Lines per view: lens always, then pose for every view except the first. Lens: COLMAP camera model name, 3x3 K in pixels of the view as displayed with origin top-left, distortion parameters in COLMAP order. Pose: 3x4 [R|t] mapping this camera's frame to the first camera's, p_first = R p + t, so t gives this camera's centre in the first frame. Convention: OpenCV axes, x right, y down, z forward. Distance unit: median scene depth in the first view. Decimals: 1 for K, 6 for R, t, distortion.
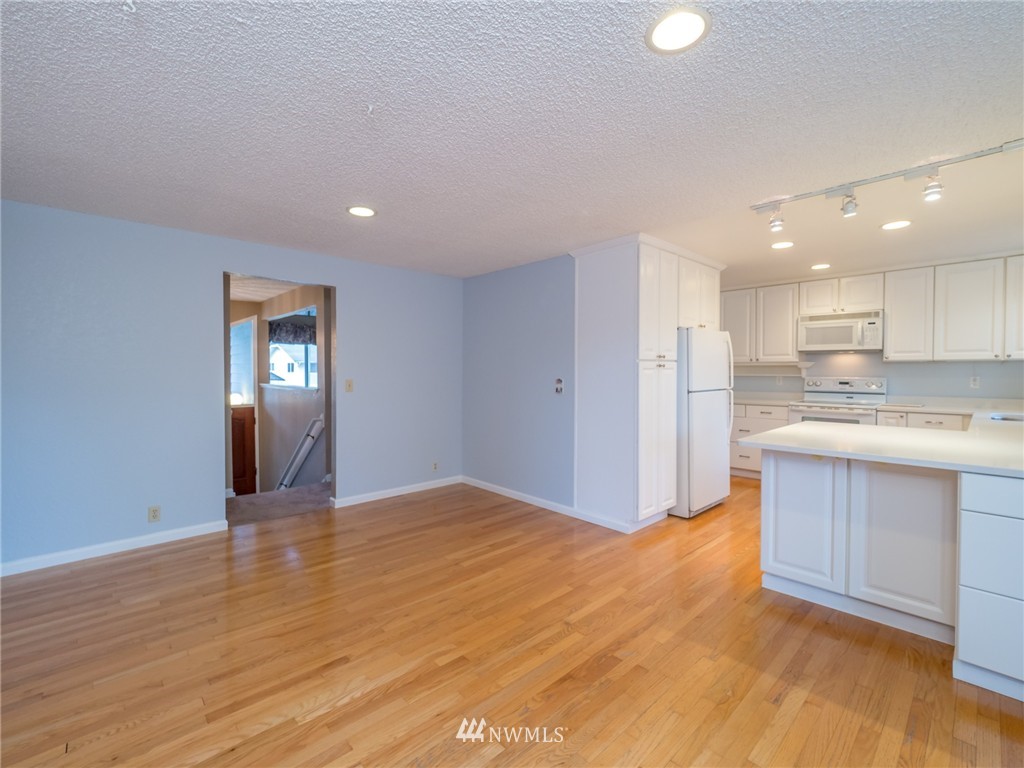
lens RADIAL K [[449.5, 0, 511.6], [0, 449.5, 381.0], [0, 0, 1]] dist [-0.003672, -0.001870]
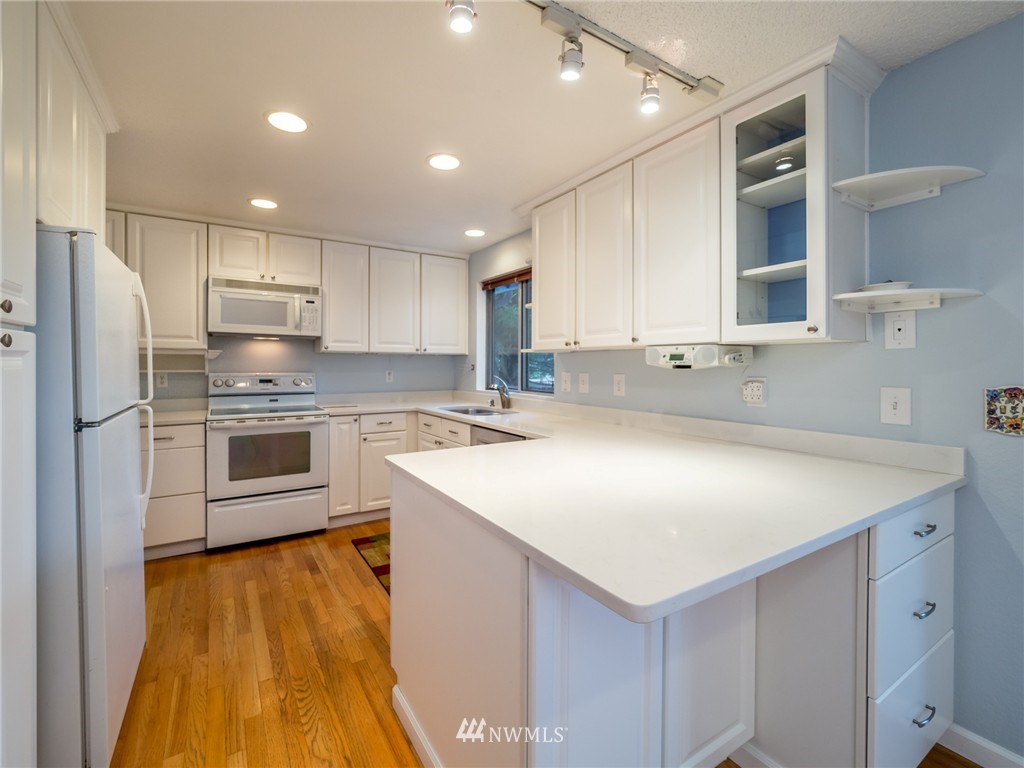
lens RADIAL K [[449.5, 0, 505.2], [0, 449.5, 365.8], [0, 0, 1]] dist [-0.003672, -0.001870]
pose [[0.182803, -0.000778, 0.983149, 0.115598], [0.020503, 0.999785, -0.003021, -0.011295], [-0.982936, 0.020710, 0.182779, 0.562391]]
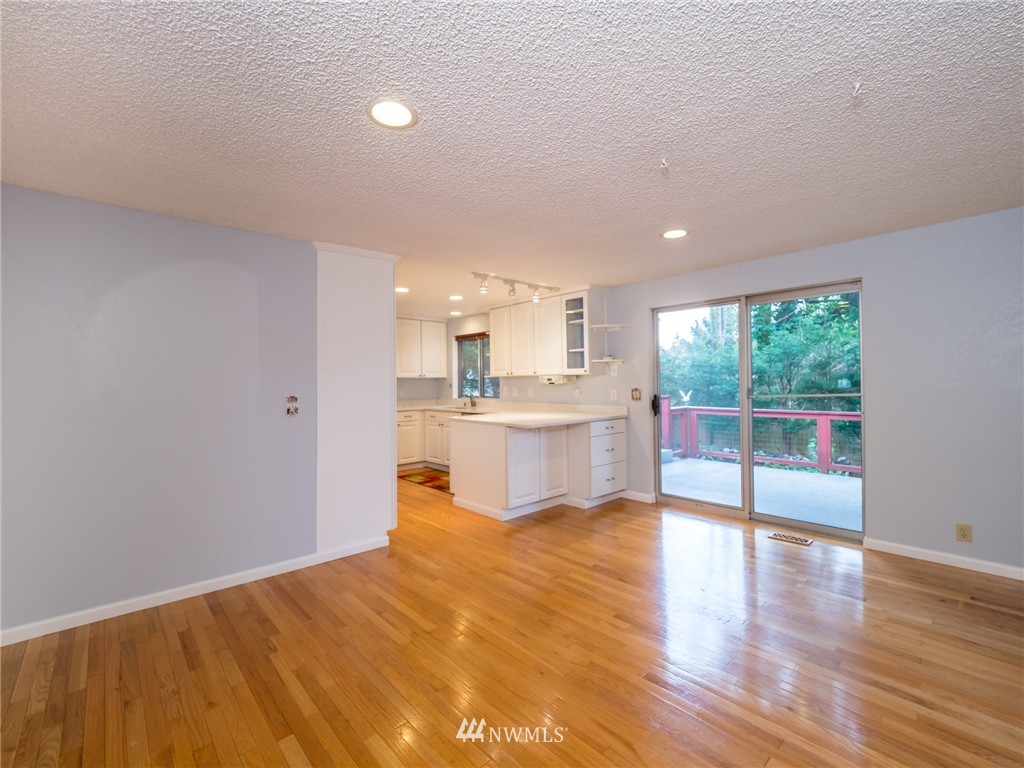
lens RADIAL K [[449.5, 0, 505.4], [0, 449.5, 382.6], [0, 0, 1]] dist [-0.003672, -0.001870]
pose [[0.024688, -0.000513, 0.999695, -0.604865], [0.036978, 0.999316, -0.000401, -0.013747], [-0.999011, 0.036977, 0.024690, 0.563602]]
